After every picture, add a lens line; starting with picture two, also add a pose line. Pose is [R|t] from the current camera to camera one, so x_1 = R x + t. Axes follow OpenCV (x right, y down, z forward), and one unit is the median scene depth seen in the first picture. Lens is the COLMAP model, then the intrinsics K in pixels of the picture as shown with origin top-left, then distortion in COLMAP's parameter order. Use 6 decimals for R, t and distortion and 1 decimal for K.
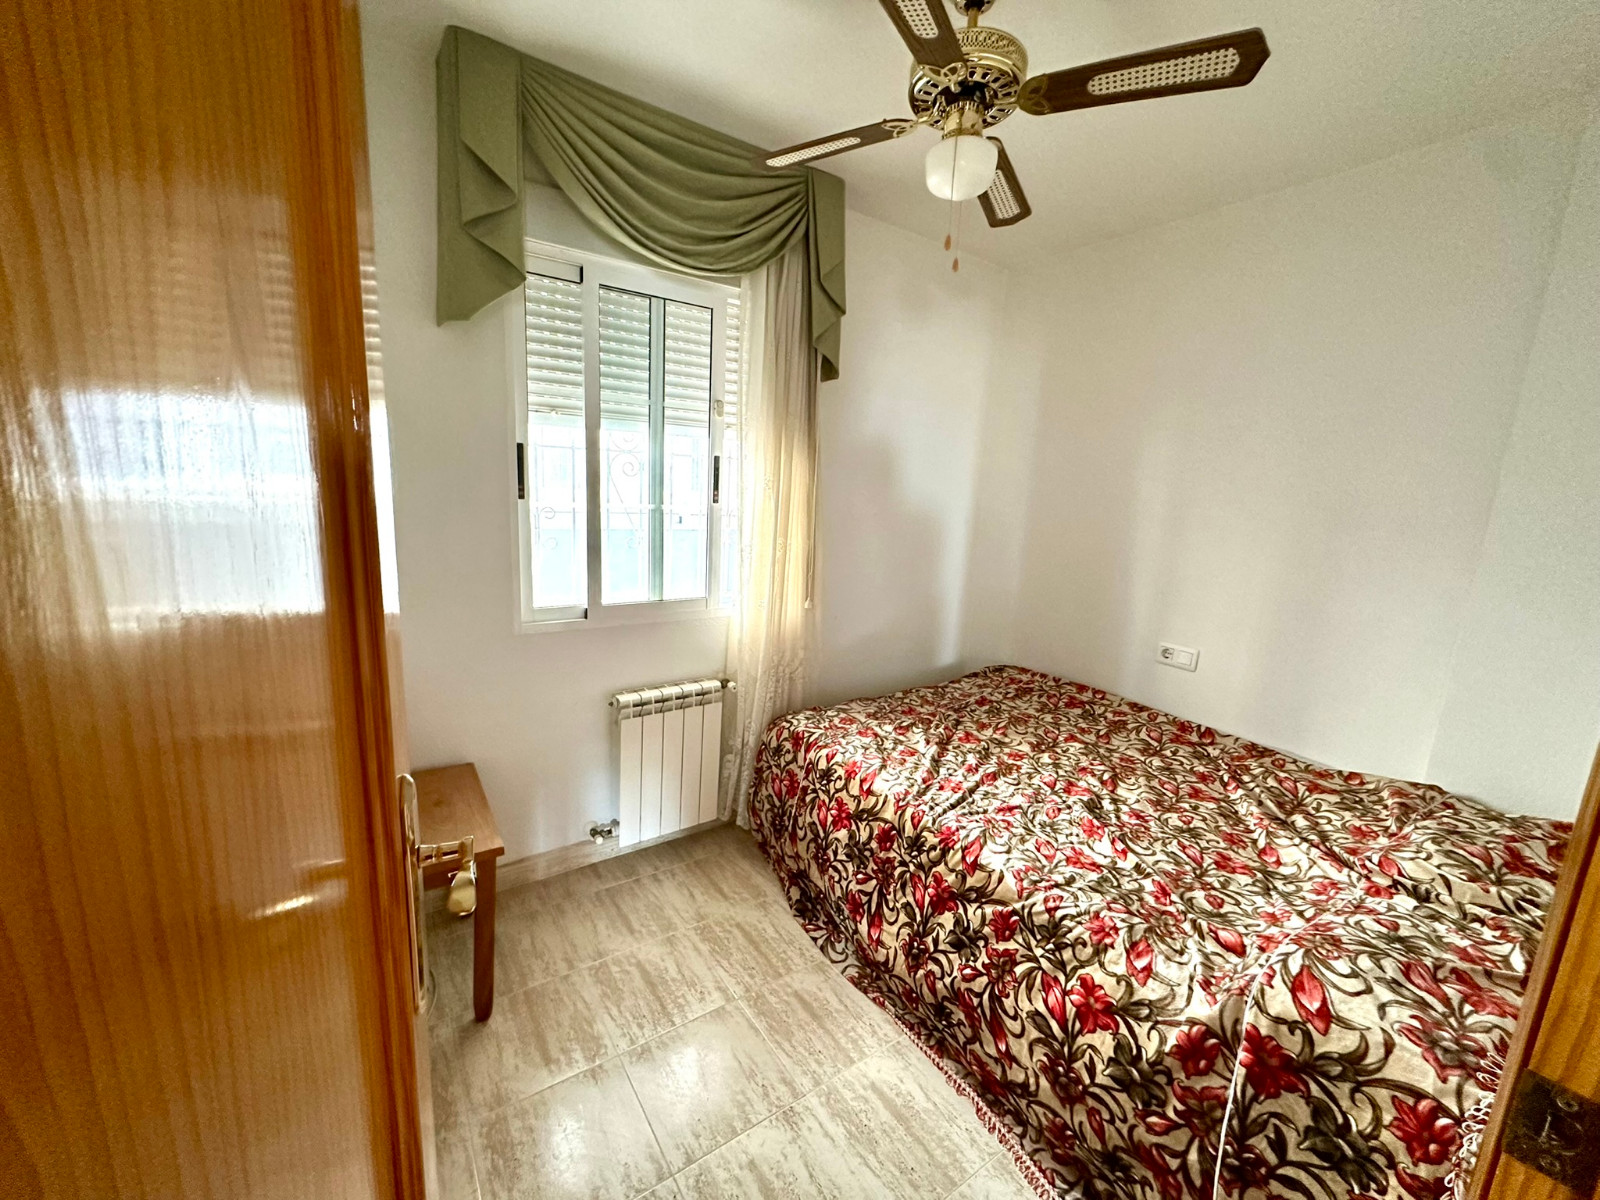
lens RADIAL K [[641.4, 0, 799.4], [0, 641.4, 597.6], [0, 0, 1]] dist [-0.000228, 0.000064]
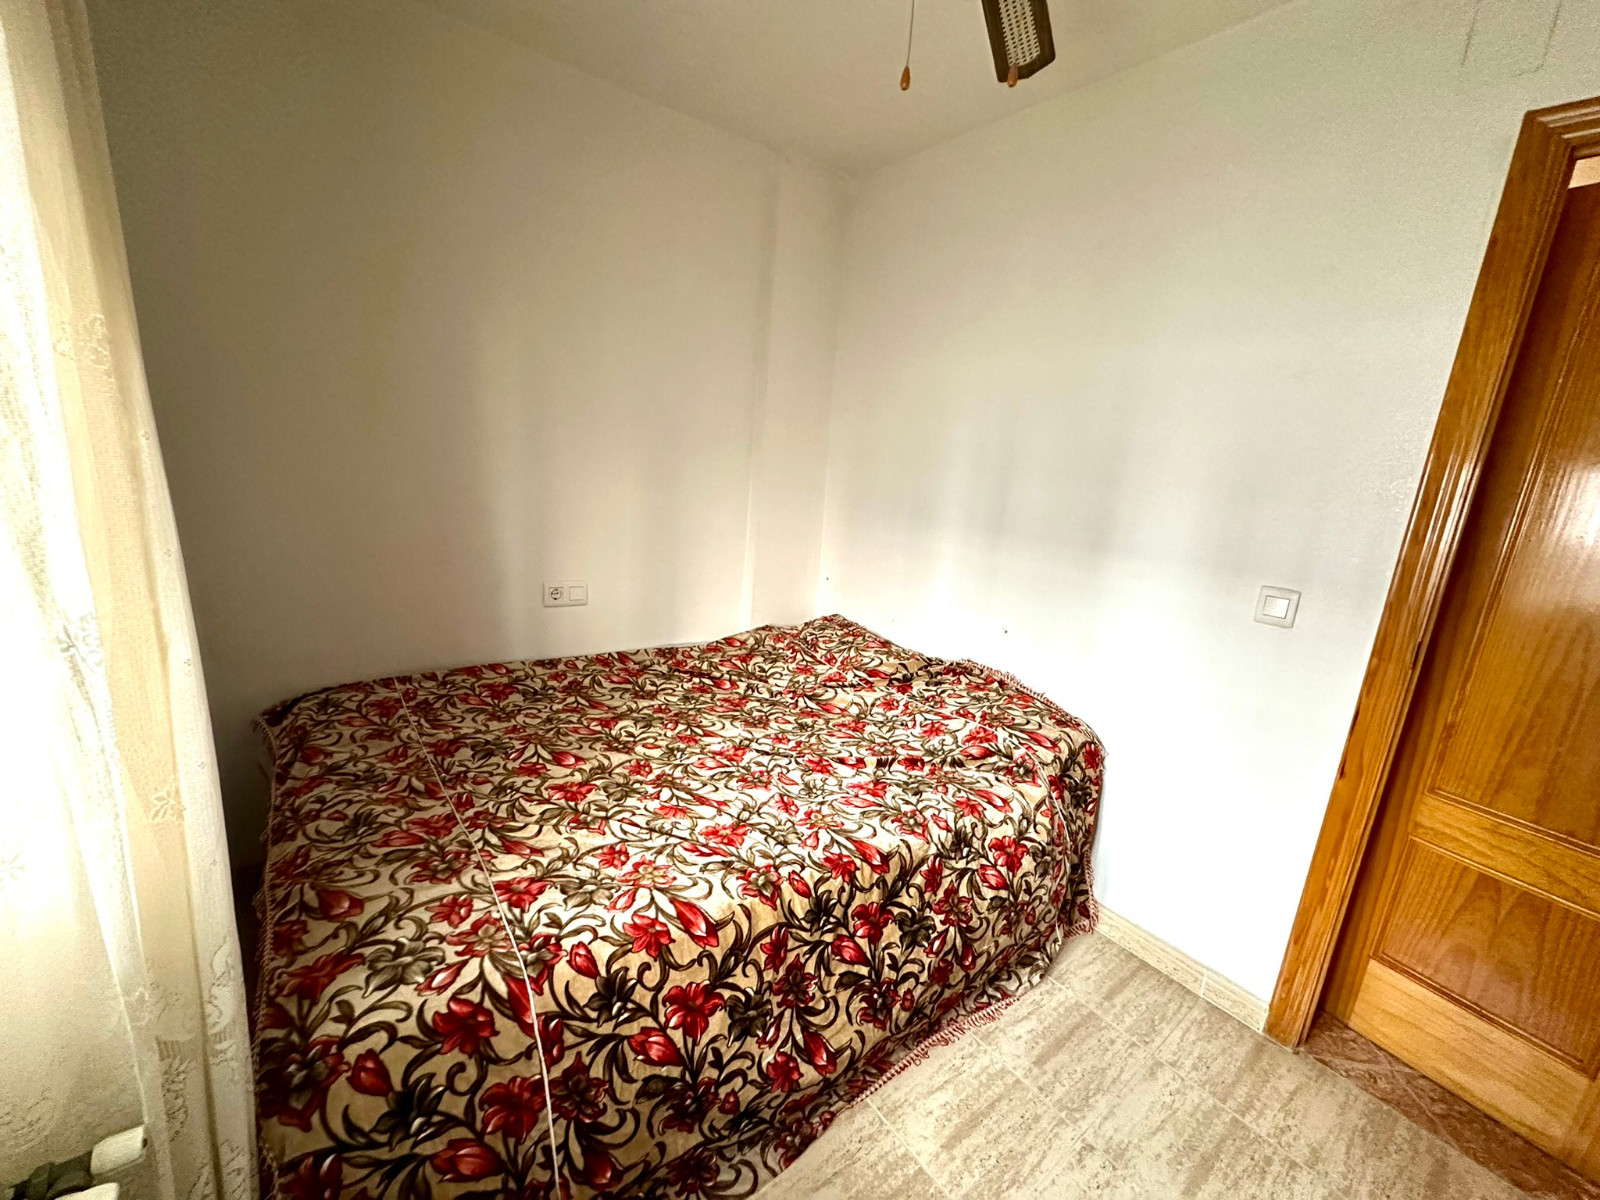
lens RADIAL K [[641.4, 0, 799.2], [0, 641.4, 603.4], [0, 0, 1]] dist [-0.000228, 0.000064]
pose [[-0.055881, -0.277253, 0.959171, -0.372578], [0.096280, 0.954698, 0.281569, -0.146250], [-0.993784, 0.108083, -0.026655, 0.856521]]
